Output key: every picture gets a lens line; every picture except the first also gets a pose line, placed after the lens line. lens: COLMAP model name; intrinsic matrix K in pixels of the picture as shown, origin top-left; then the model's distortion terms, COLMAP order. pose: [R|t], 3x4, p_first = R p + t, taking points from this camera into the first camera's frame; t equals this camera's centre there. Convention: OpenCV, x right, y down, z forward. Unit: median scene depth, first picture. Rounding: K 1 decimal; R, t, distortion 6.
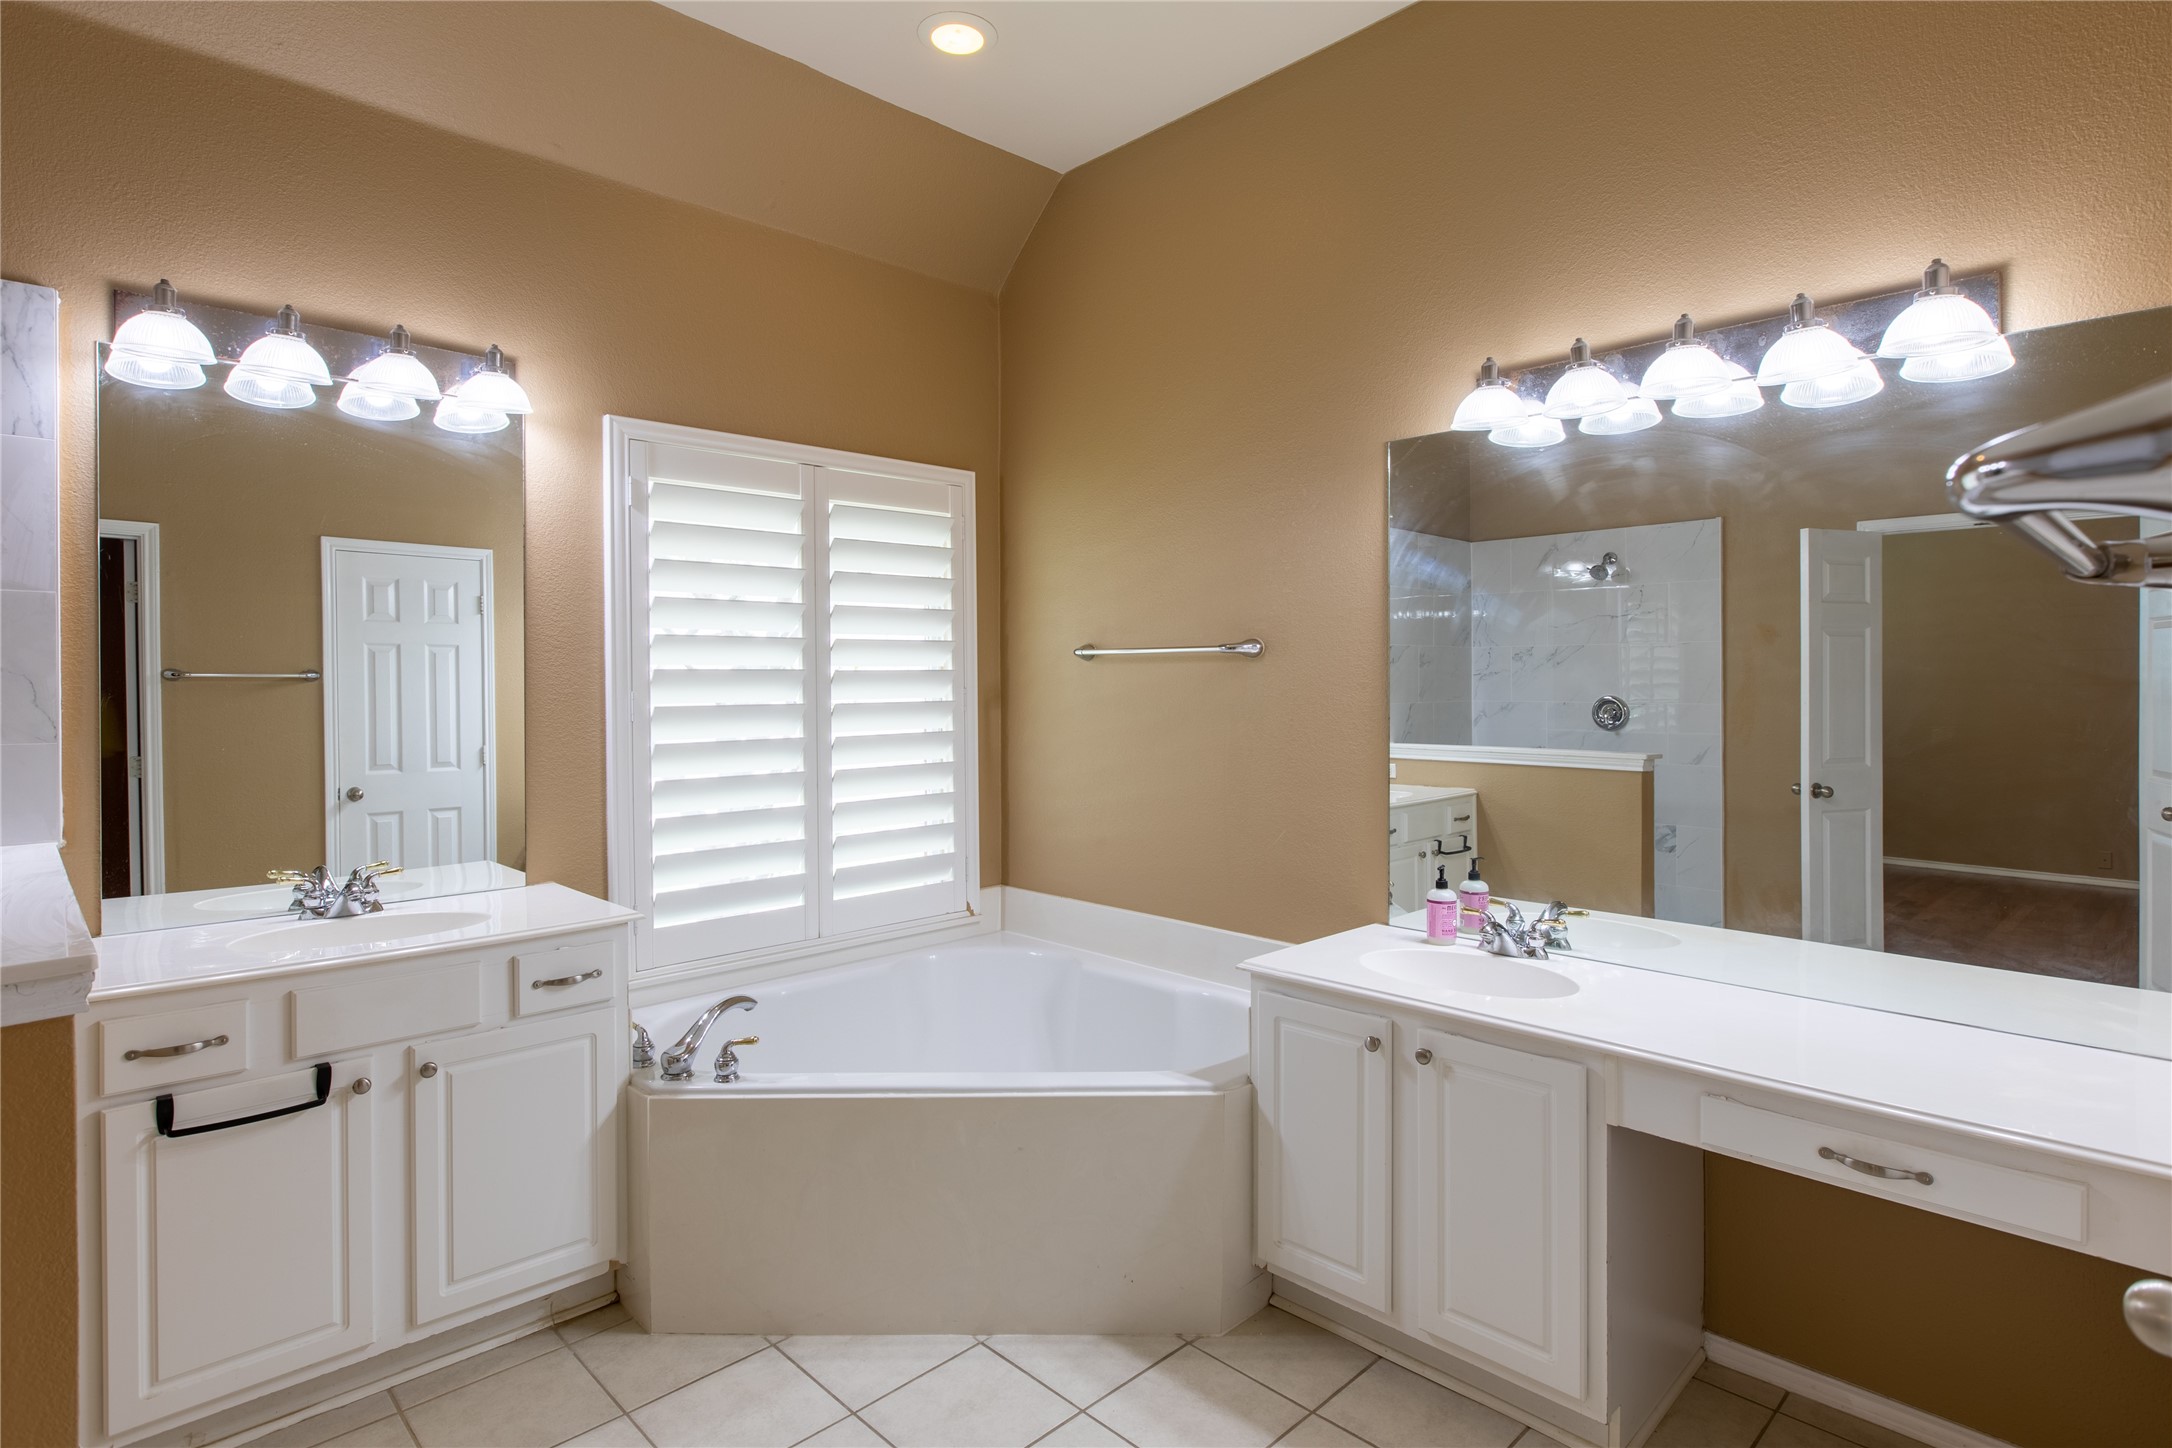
lens RADIAL K [[1113.4, 0, 1095.6], [0, 1113.4, 686.8], [0, 0, 1]] dist [-0.001058, -0.000489]
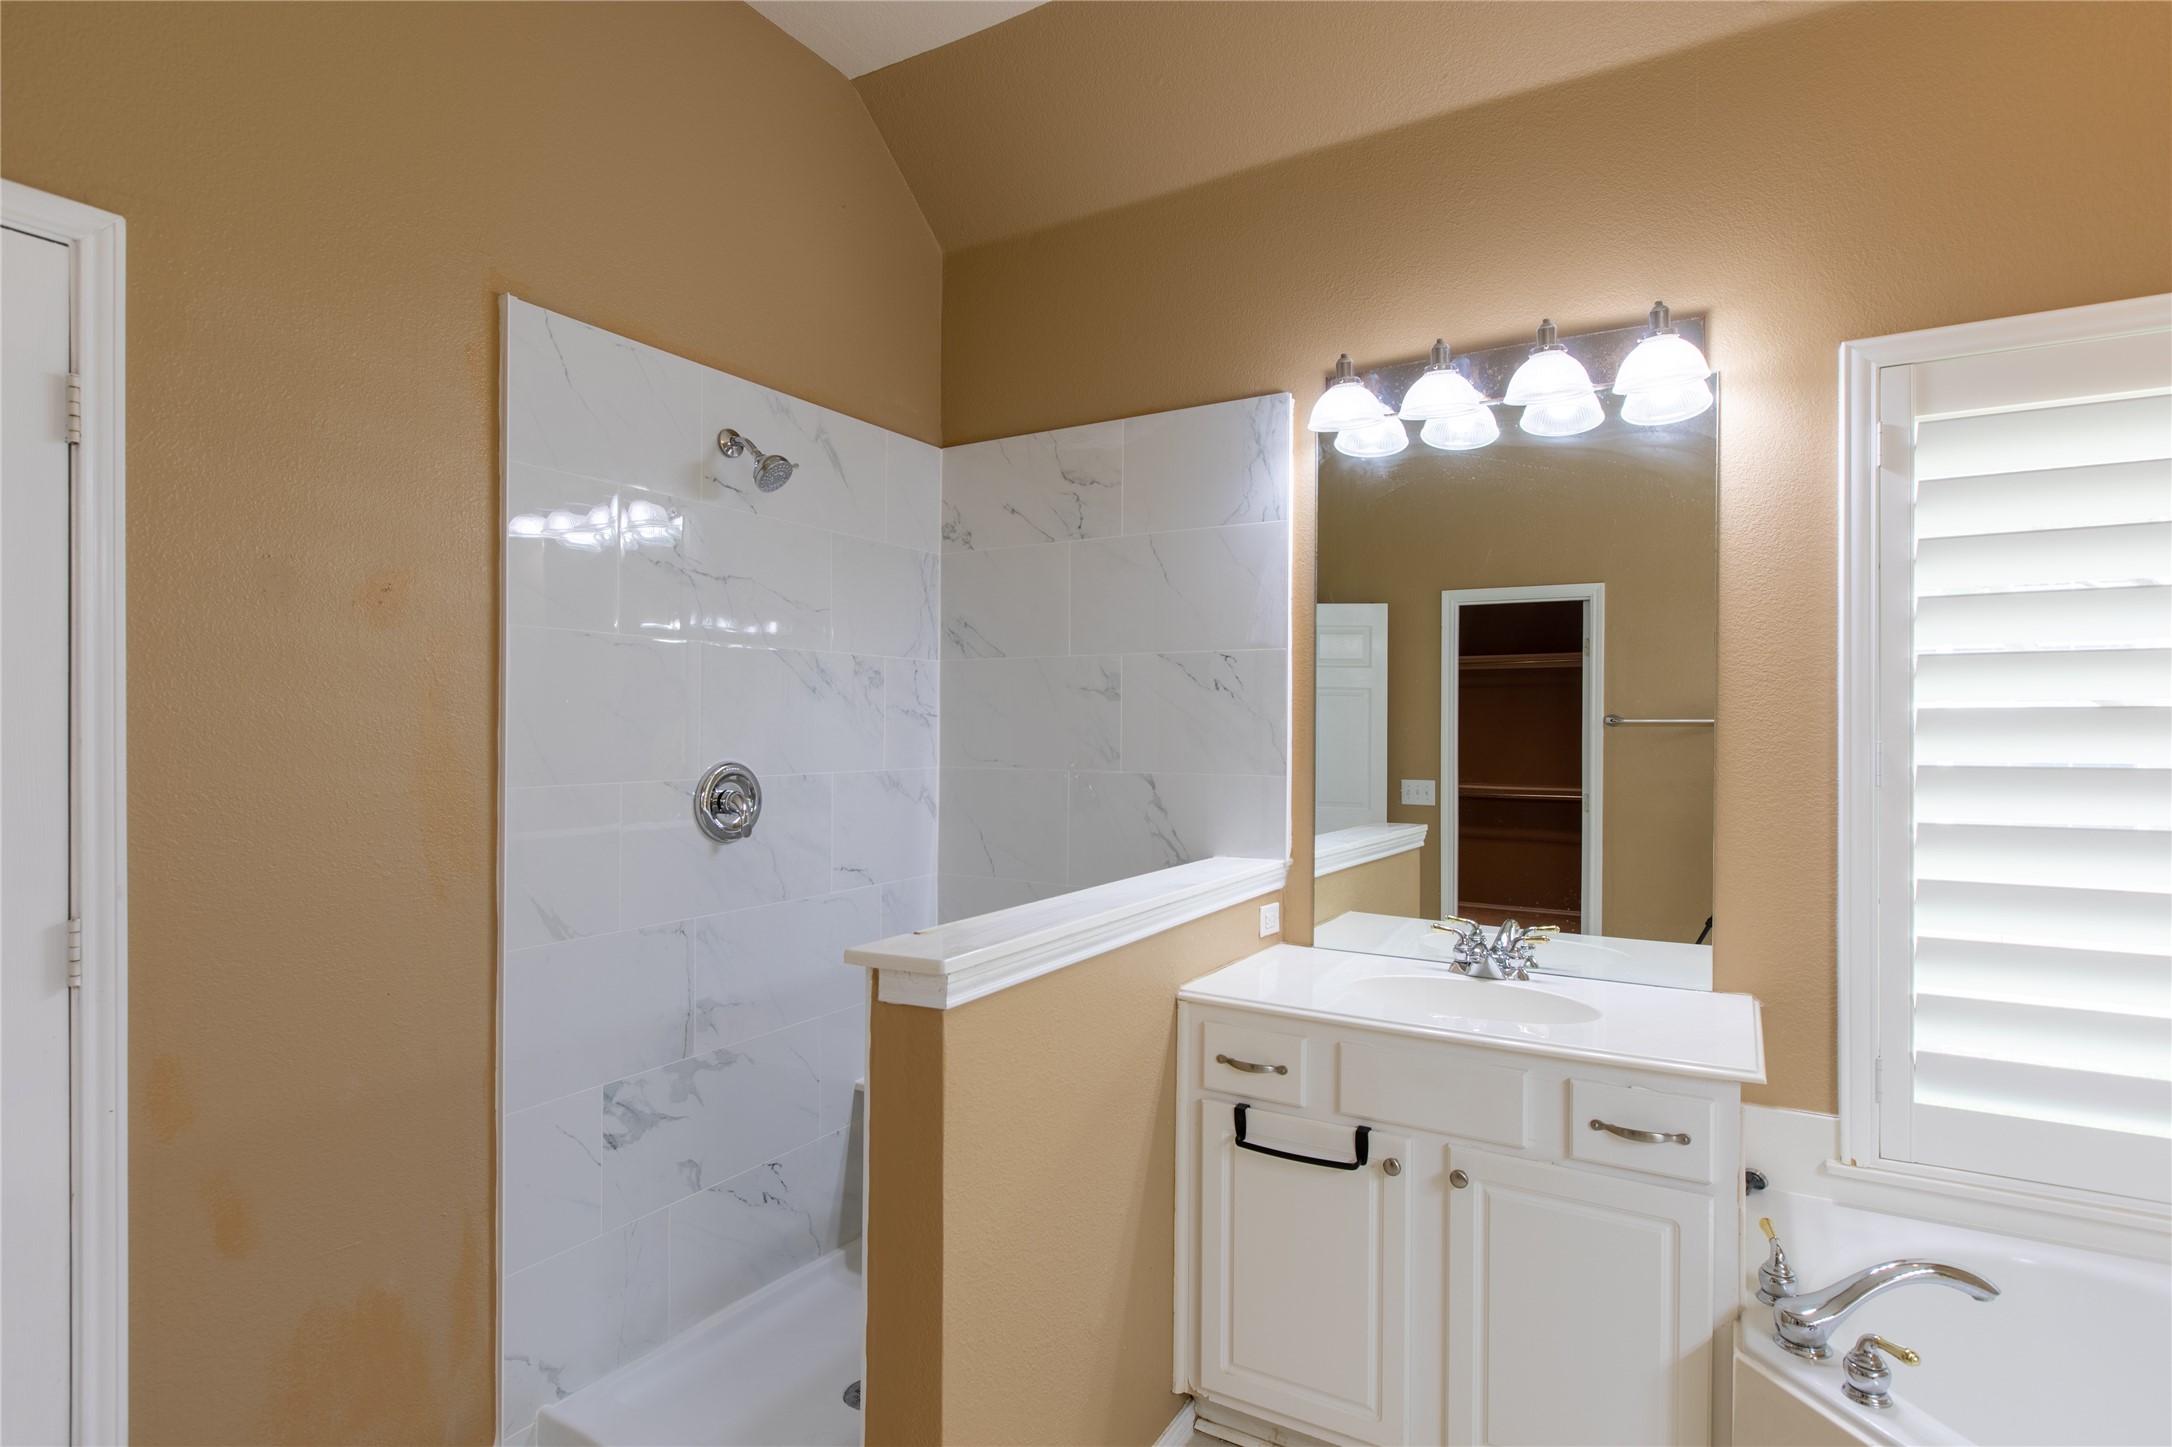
lens RADIAL K [[1085.2, 0, 1090.3], [0, 1085.2, 735.3], [0, 0, 1]] dist [-0.005037, -0.000313]
pose [[0.262729, 0.009423, -0.964824, 0.115846], [-0.008499, 0.999936, 0.007451, -0.000197], [0.964832, 0.006242, 0.262793, 0.466380]]
